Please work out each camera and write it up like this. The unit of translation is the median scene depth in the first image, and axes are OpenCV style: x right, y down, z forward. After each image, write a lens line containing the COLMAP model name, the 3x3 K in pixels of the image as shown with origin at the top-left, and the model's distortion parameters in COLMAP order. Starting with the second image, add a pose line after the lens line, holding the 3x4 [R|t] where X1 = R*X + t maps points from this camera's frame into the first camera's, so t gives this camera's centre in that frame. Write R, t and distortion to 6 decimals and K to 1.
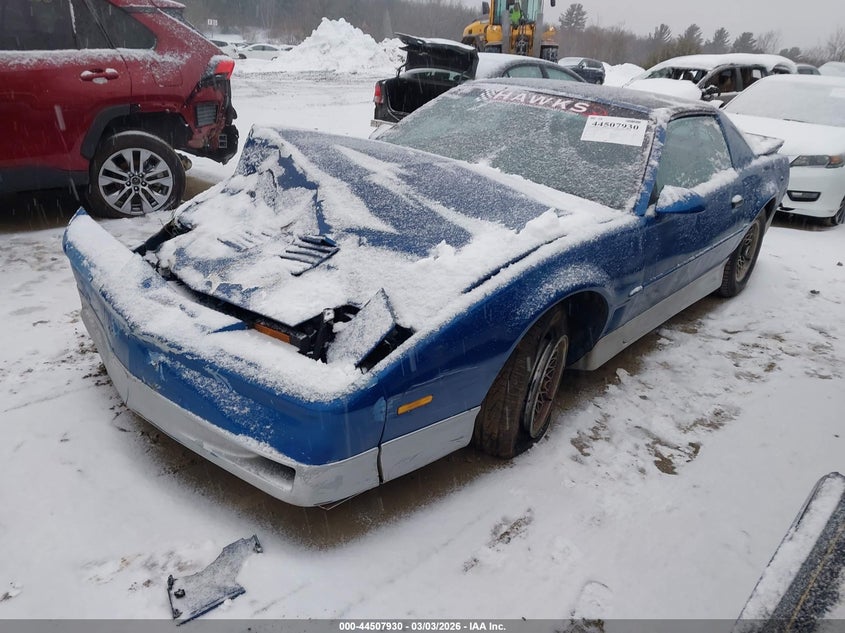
lens RADIAL K [[665.4, 0, 415.7], [0, 665.4, 319.5], [0, 0, 1]] dist [0.011971, 0.000534]
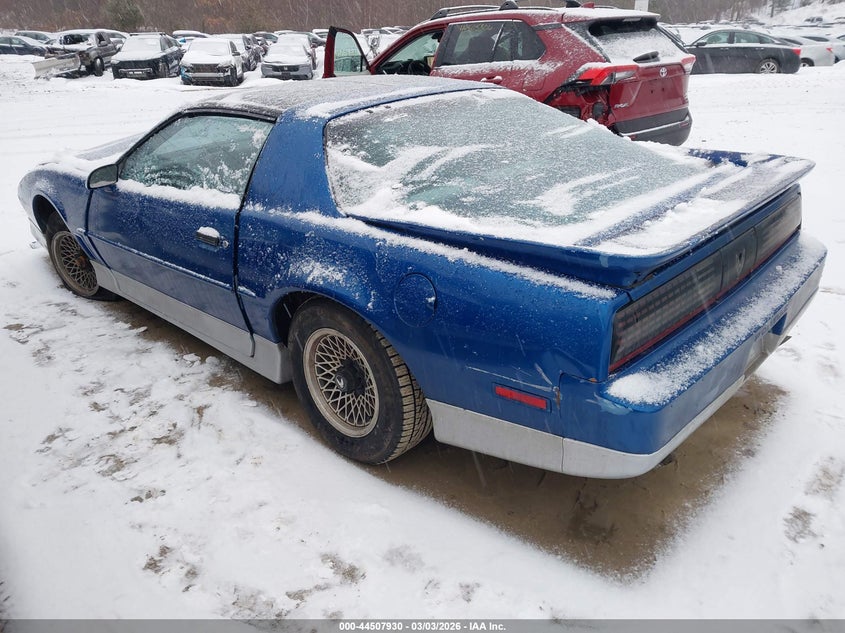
lens RADIAL K [[665.4, 0, 415.7], [0, 665.4, 319.5], [0, 0, 1]] dist [0.011971, 0.000534]
pose [[-0.068274, 0.326238, -0.942819, 1.162351], [-0.363566, 0.871905, 0.328028, -0.411348], [0.929063, 0.365173, 0.059080, 1.181577]]
